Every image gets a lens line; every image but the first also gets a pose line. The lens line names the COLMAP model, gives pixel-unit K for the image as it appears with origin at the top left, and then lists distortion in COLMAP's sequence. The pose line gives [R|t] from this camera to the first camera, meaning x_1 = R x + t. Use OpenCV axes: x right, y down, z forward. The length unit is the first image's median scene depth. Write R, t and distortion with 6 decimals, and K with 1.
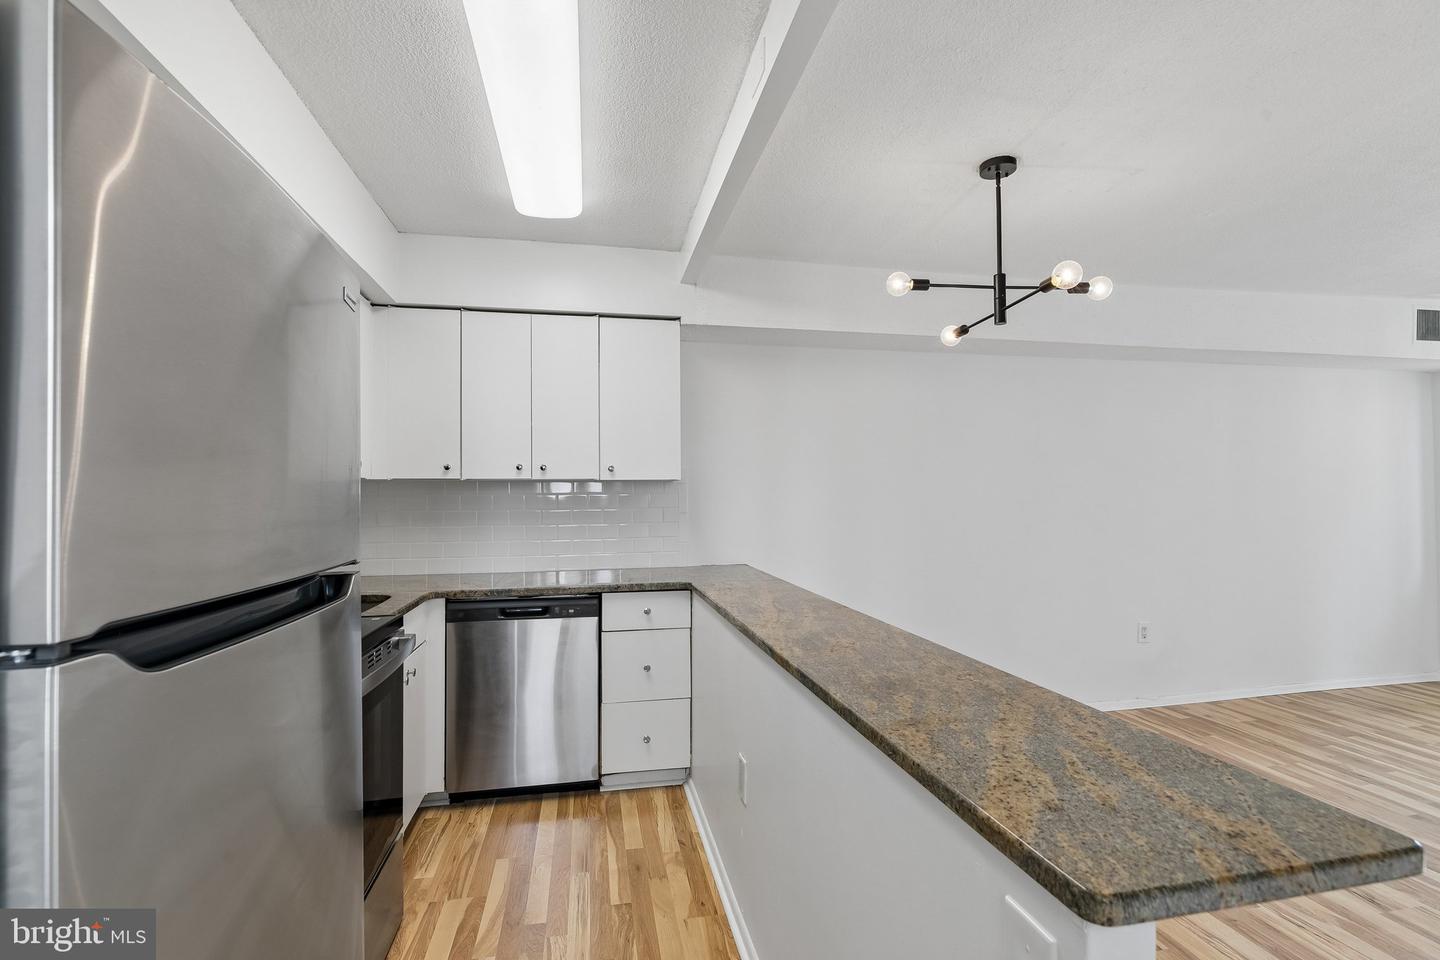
lens RADIAL K [[663.4, 0, 720.0], [0, 663.4, 480.0], [0, 0, 1]] dist [-0.003696, -0.001109]
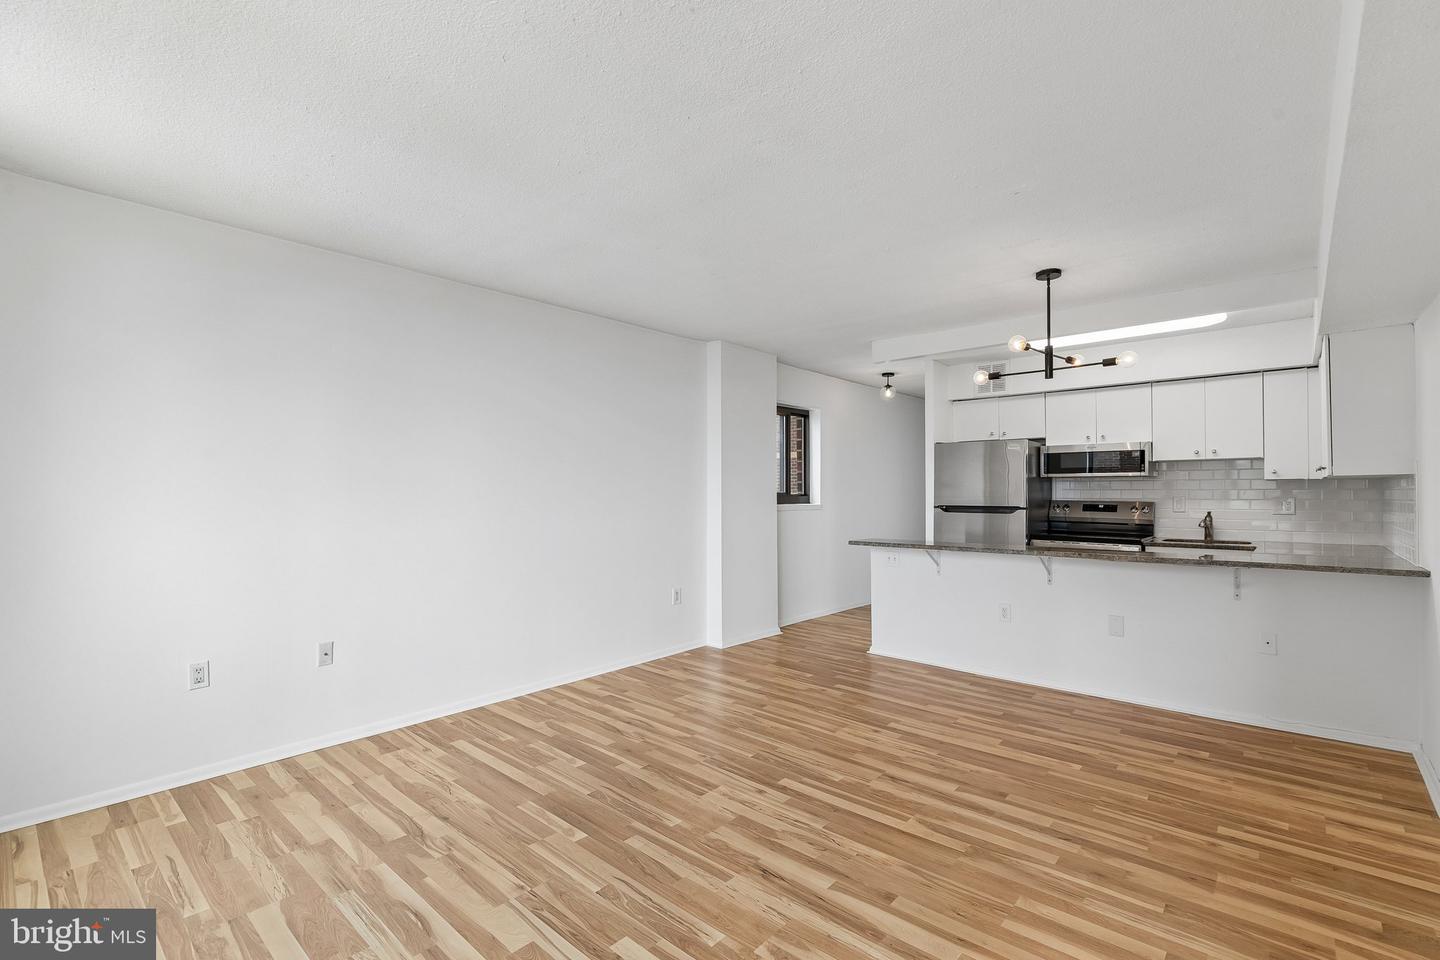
lens RADIAL K [[652.5, 0, 723.1], [0, 652.5, 500.3], [0, 0, 1]] dist [0.003246, 0.000172]
pose [[-0.790582, 0.012817, -0.612222, 1.651608], [0.020539, 0.999773, -0.005593, 0.031558], [0.612012, -0.016996, -0.790666, 1.471431]]
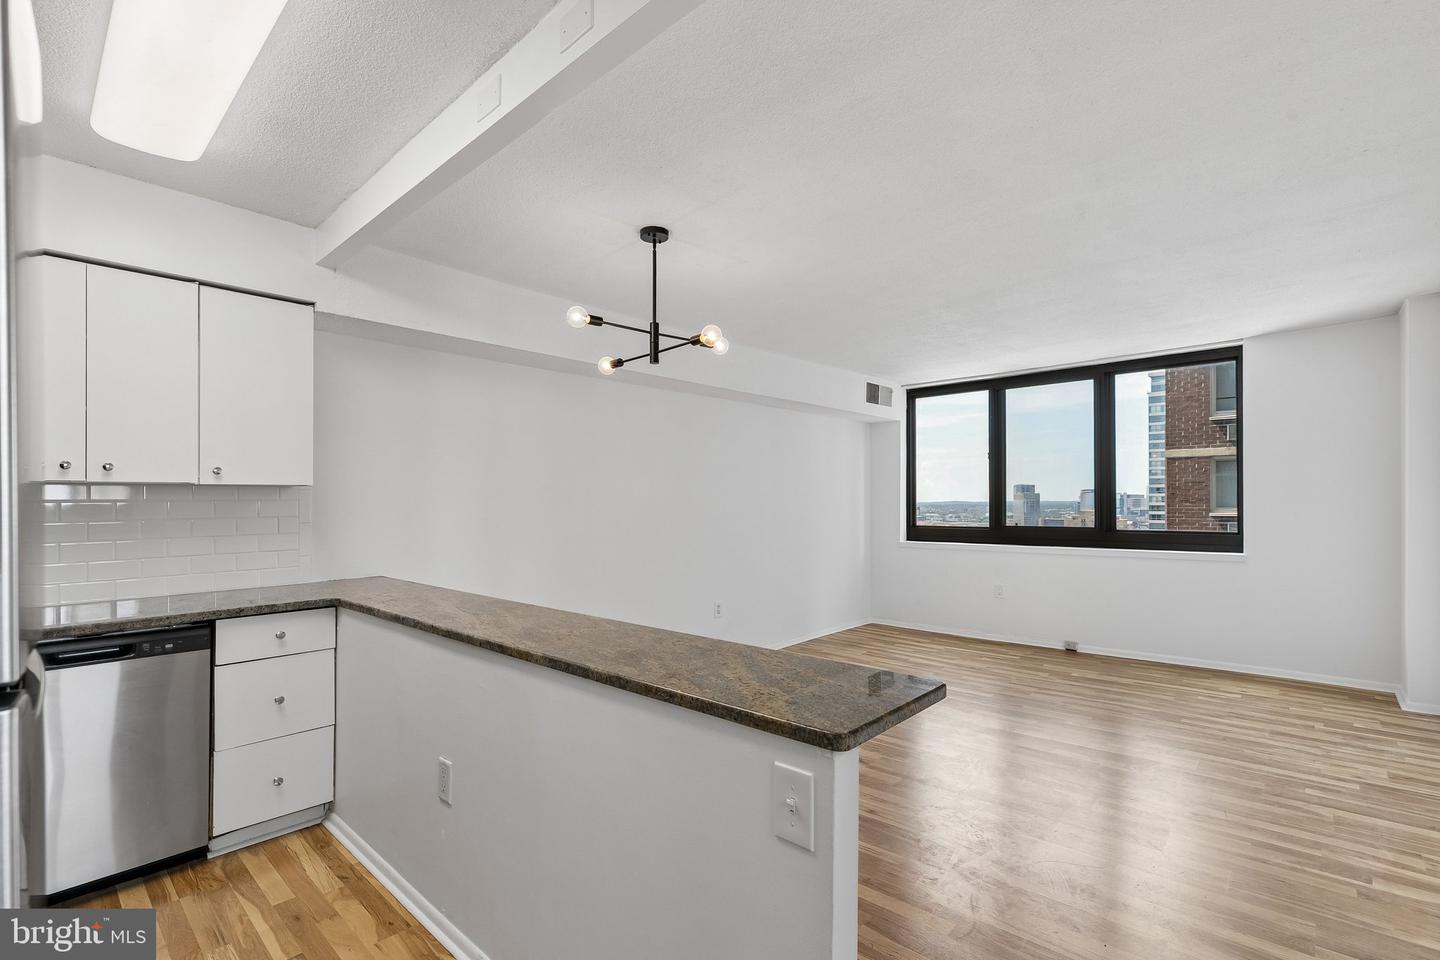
lens RADIAL K [[652.0, 0, 725.8], [0, 652.0, 493.9], [0, 0, 1]] dist [0.002219, -0.000012]
pose [[0.804210, 0.009170, 0.594275, -0.157457], [-0.014917, 0.999877, 0.004758, -0.001744], [-0.594158, -0.012691, 0.804248, -0.042241]]
